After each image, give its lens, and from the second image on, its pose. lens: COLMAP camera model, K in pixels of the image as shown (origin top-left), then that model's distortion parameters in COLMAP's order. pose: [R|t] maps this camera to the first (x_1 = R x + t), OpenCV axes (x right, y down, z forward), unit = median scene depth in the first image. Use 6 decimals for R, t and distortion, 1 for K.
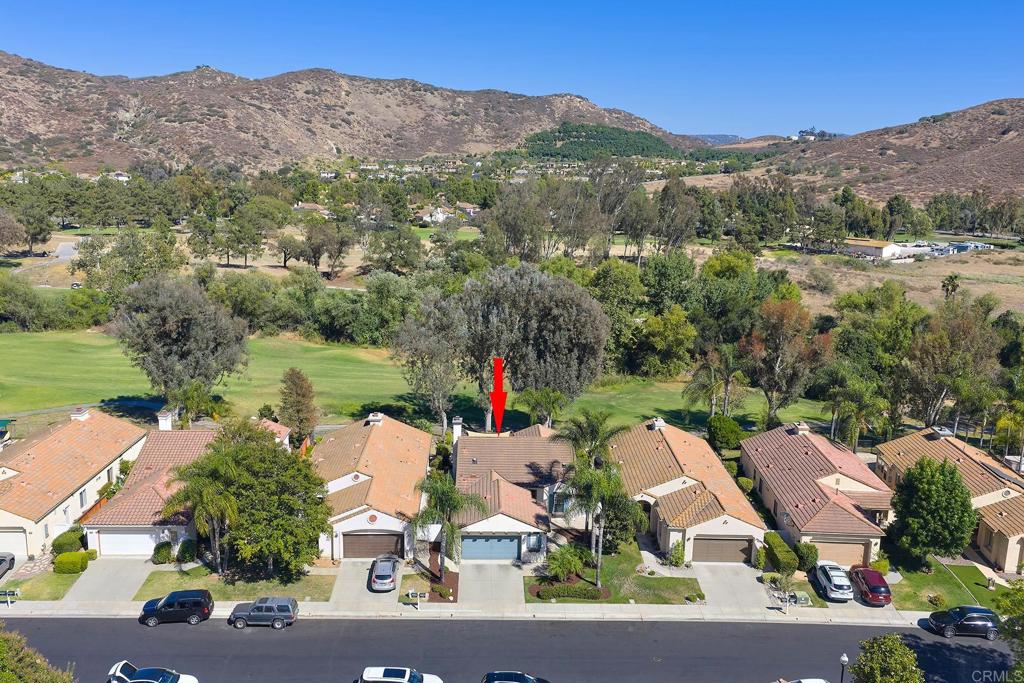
lens RADIAL K [[845.2, 0, 517.8], [0, 845.2, 336.9], [0, 0, 1]] dist [0.020534, -0.028589]
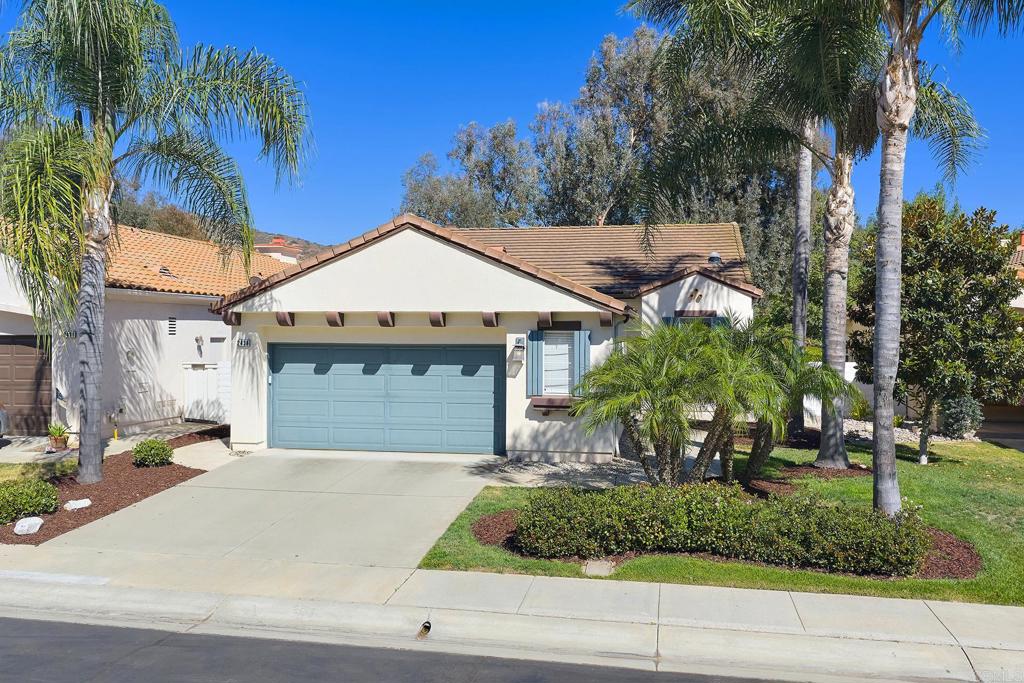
lens RADIAL K [[845.2, 0, 517.8], [0, 845.2, 336.9], [0, 0, 1]] dist [0.020534, -0.028589]
pose [[0.976269, -0.018494, -0.215771, 0.004264], [-0.024032, 0.980941, -0.192813, 0.020576], [0.215224, 0.193423, 0.957218, 0.057441]]
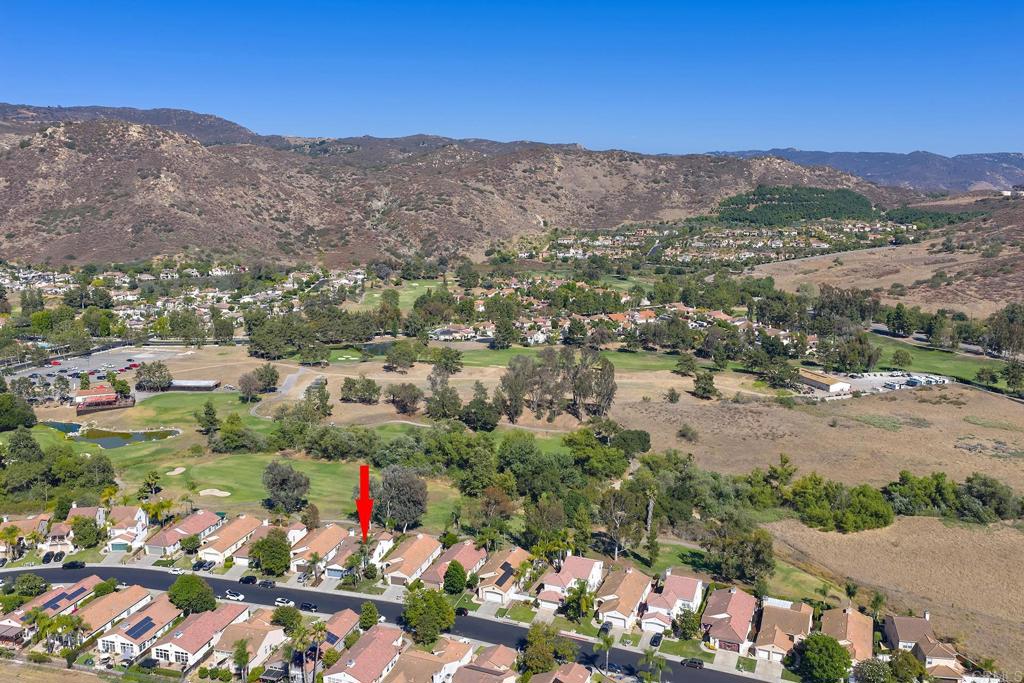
lens RADIAL K [[845.2, 0, 517.8], [0, 845.2, 336.9], [0, 0, 1]] dist [0.020534, -0.028589]
pose [[0.955922, 0.025269, -0.292533, 0.122426], [-0.032471, 0.999277, -0.019791, -0.049051], [0.291821, 0.028417, 0.956051, -0.154547]]
